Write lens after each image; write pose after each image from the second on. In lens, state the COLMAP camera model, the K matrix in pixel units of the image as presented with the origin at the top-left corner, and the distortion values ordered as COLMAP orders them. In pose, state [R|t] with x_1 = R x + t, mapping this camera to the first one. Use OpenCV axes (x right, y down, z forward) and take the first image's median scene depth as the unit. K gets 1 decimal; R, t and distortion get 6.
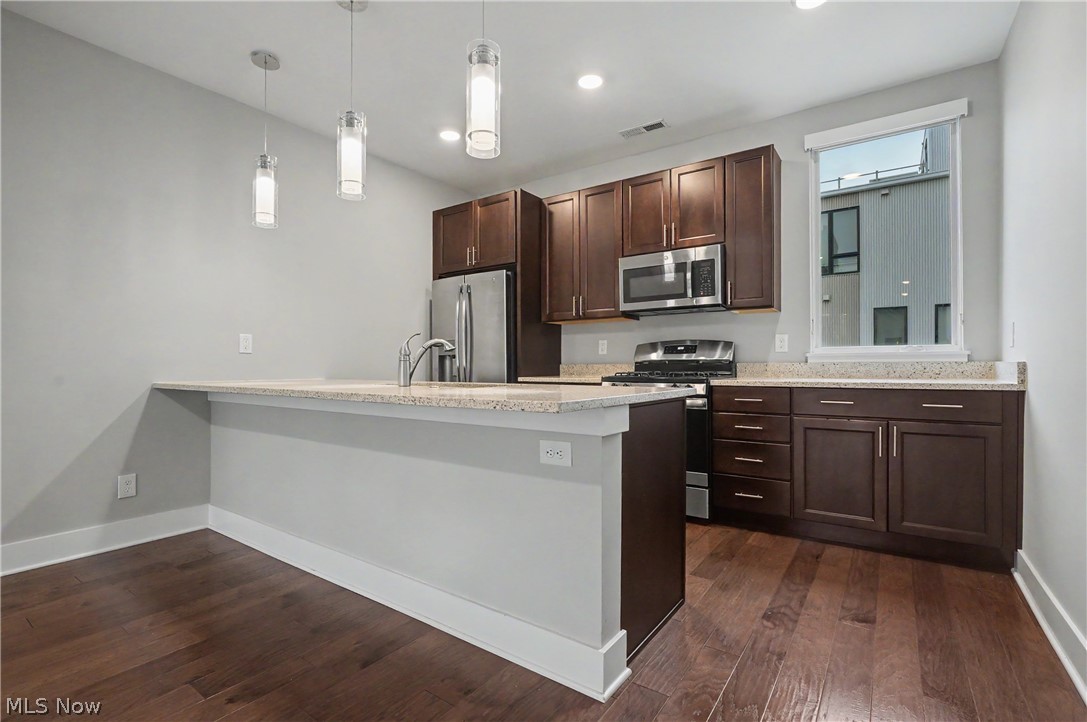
lens RADIAL K [[497.1, 0, 543.0], [0, 497.1, 365.2], [0, 0, 1]] dist [-0.009310, 0.001587]
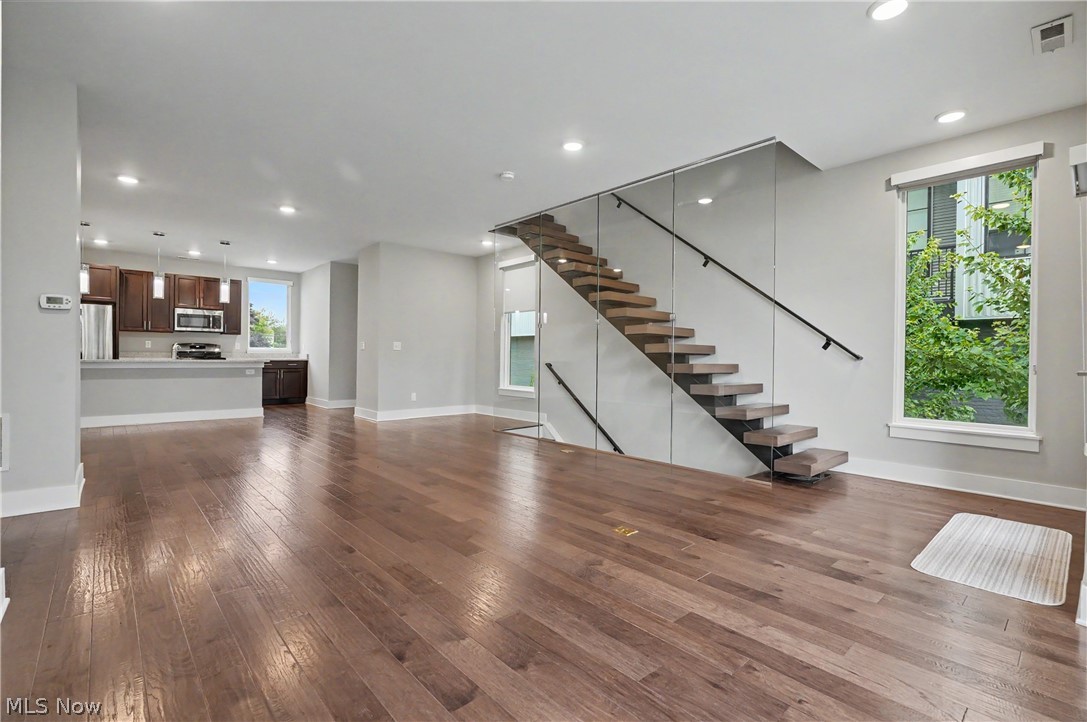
lens RADIAL K [[497.1, 0, 543.8], [0, 497.1, 360.4], [0, 0, 1]] dist [-0.009310, 0.001587]
pose [[0.229356, -0.004307, 0.973333, -1.938877], [-0.012529, 0.999894, 0.007377, -0.005547], [-0.973262, -0.013887, 0.229277, -1.406101]]
